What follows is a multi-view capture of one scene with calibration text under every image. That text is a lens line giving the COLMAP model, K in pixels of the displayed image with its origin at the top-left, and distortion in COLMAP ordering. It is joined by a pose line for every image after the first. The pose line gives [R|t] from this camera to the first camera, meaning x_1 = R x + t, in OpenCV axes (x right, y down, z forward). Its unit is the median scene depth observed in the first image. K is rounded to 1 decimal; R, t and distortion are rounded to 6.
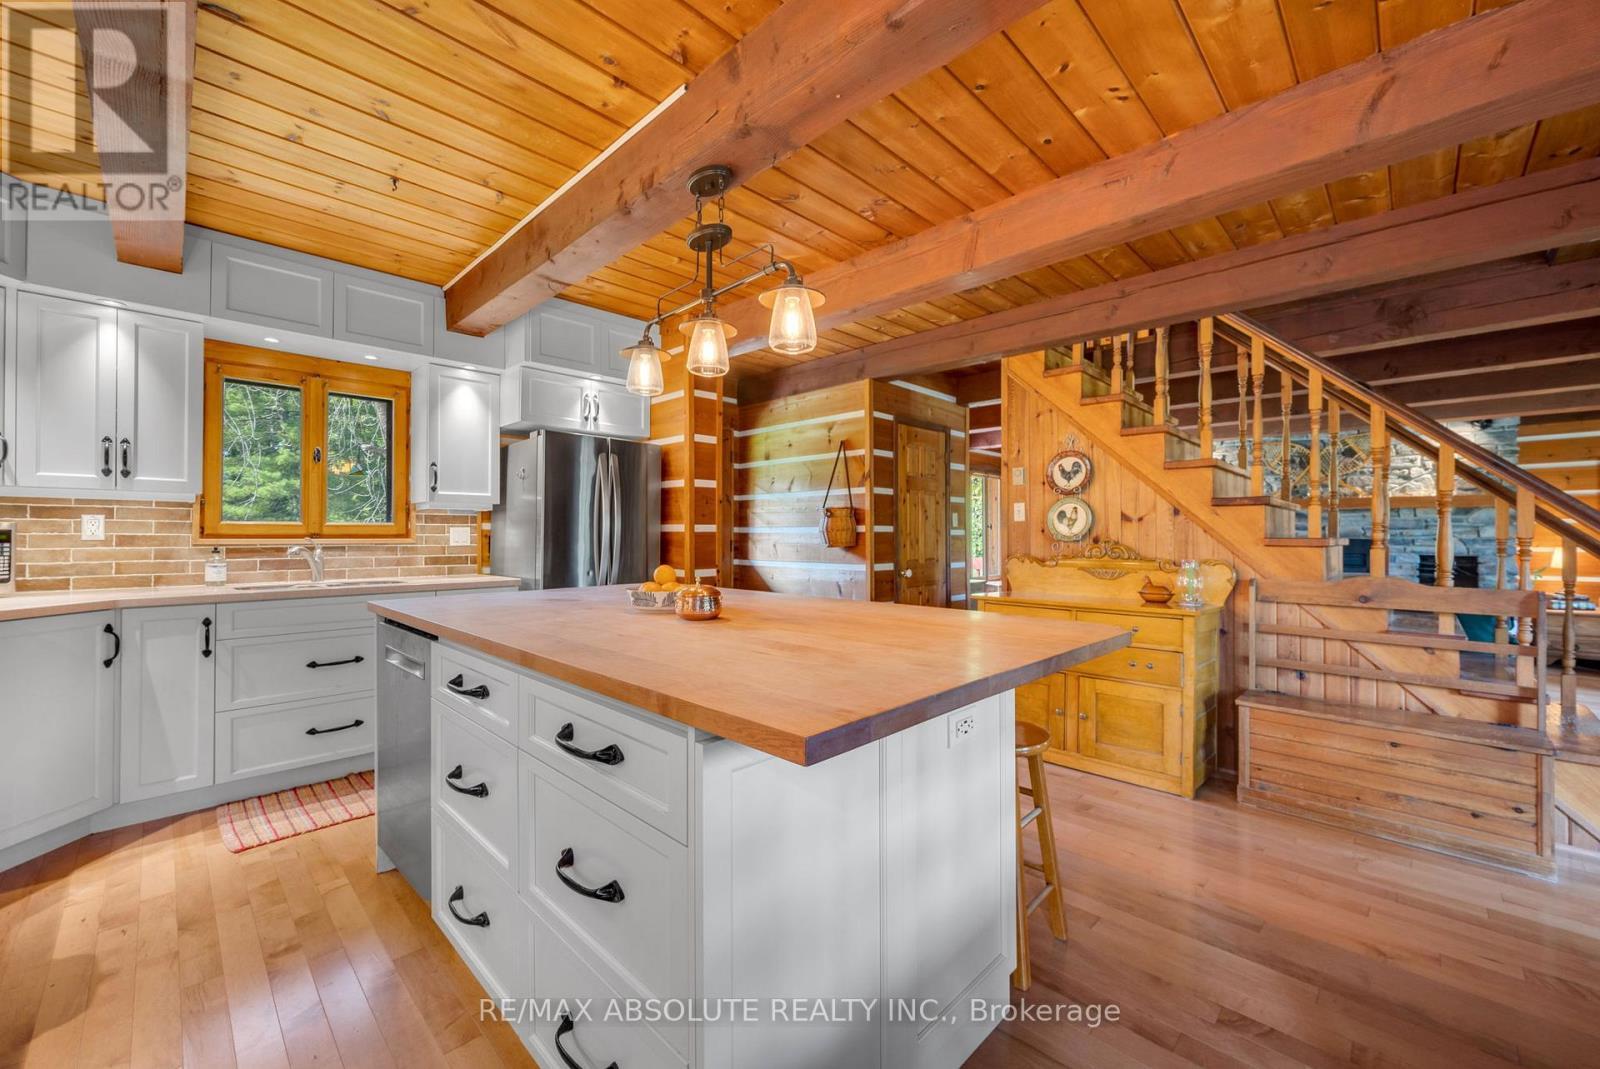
lens RADIAL K [[633.6, 0, 803.3], [0, 633.6, 531.0], [0, 0, 1]] dist [-0.003664, -0.000046]
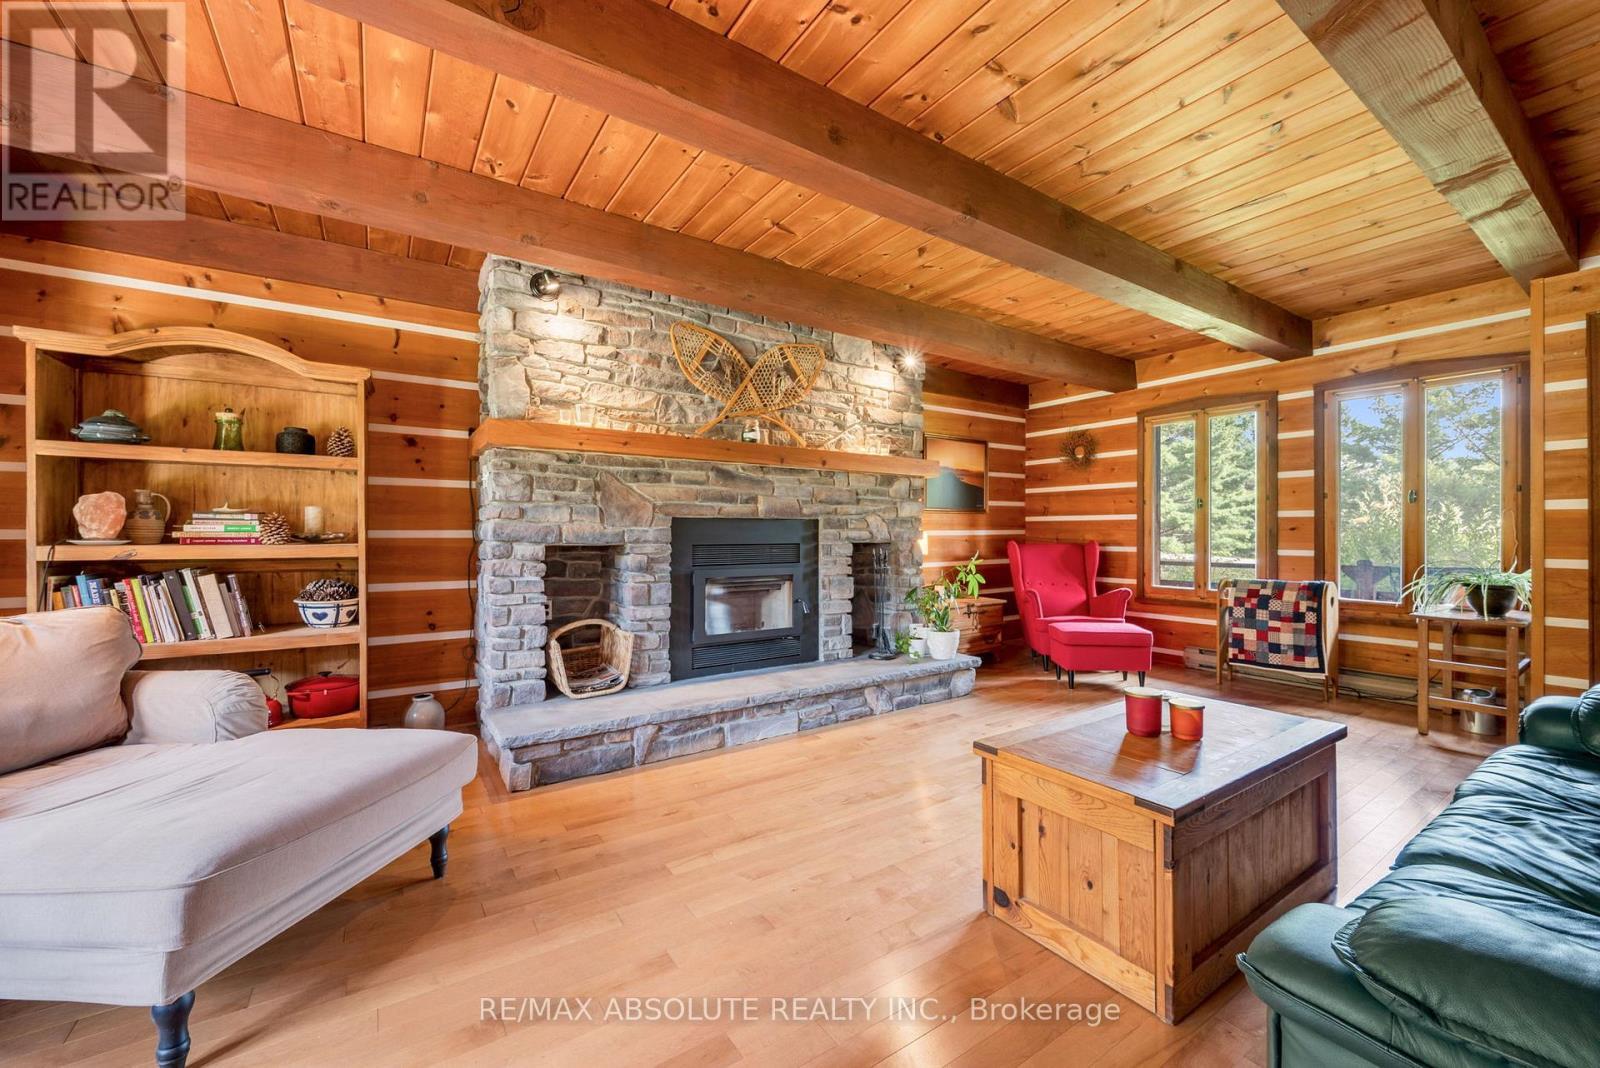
lens RADIAL K [[633.6, 0, 803.4], [0, 633.6, 525.0], [0, 0, 1]] dist [-0.003664, -0.000046]
pose [[0.203392, 0.006419, 0.979076, 0.567859], [-0.005475, 0.999970, -0.005419, 0.042621], [-0.979082, -0.004258, 0.203421, 1.697977]]
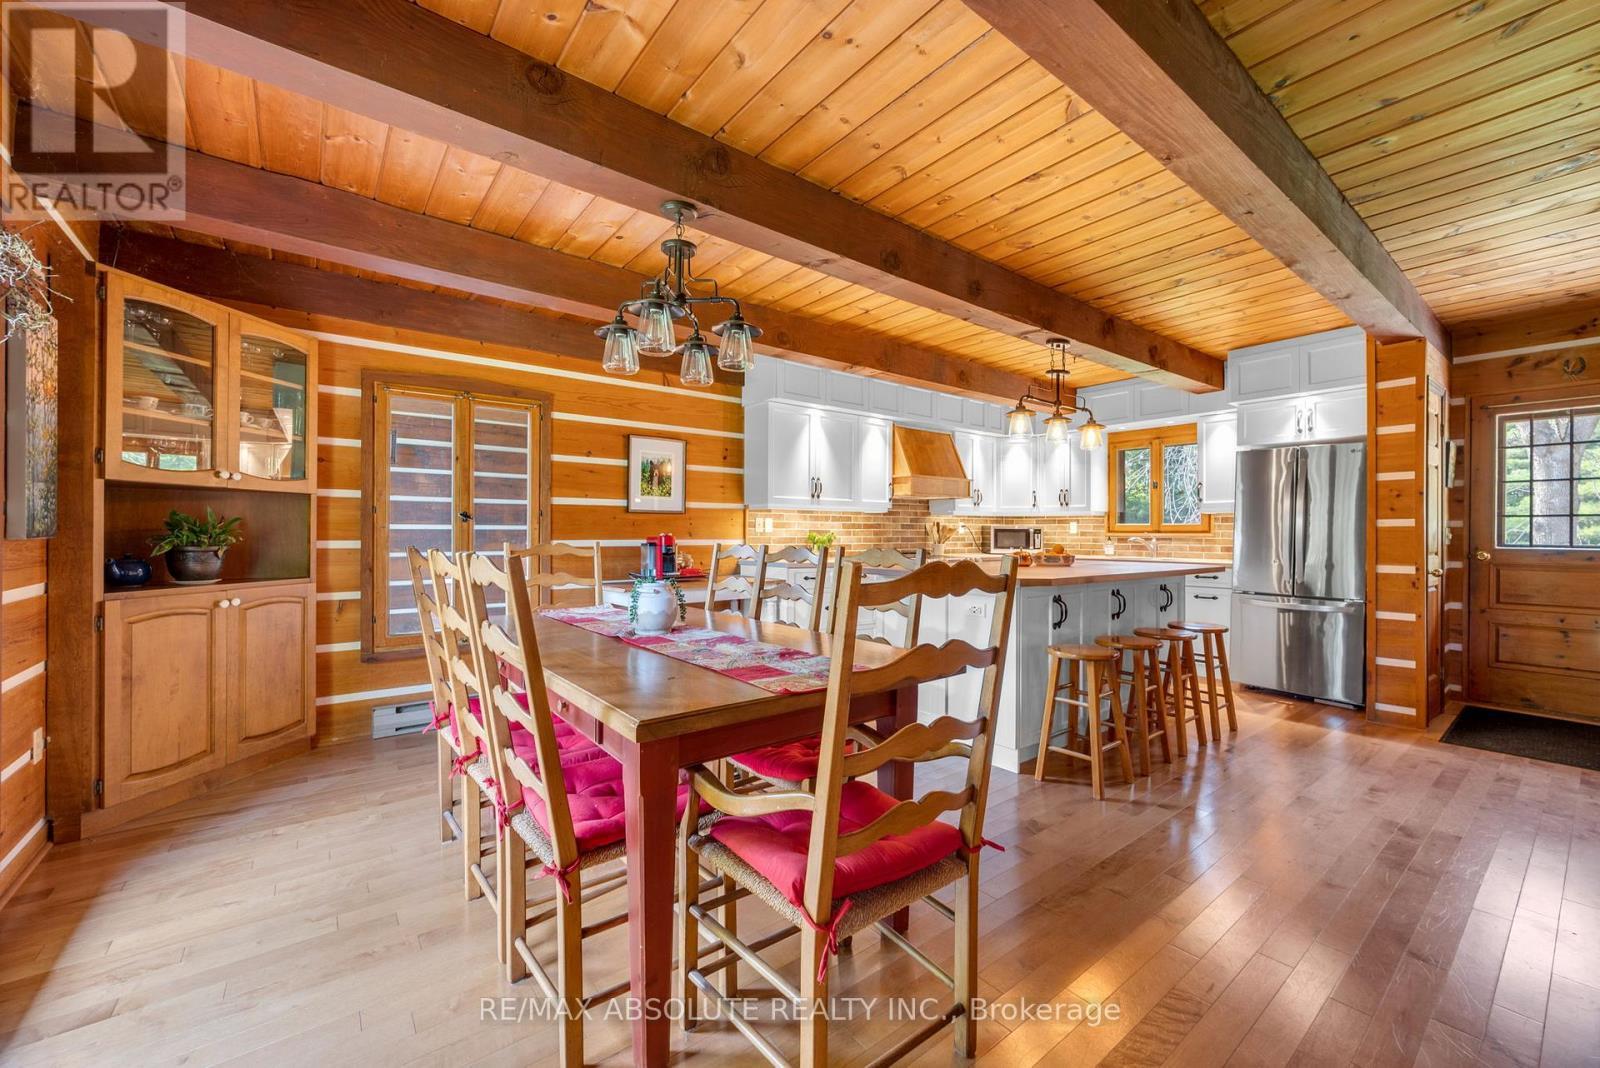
lens RADIAL K [[633.6, 0, 792.8], [0, 633.6, 530.5], [0, 0, 1]] dist [-0.003664, -0.000046]
pose [[-0.138261, -0.006884, -0.990372, 1.051907], [0.001931, 0.999972, -0.007220, 0.014892], [0.990394, -0.002911, -0.138244, 0.256834]]
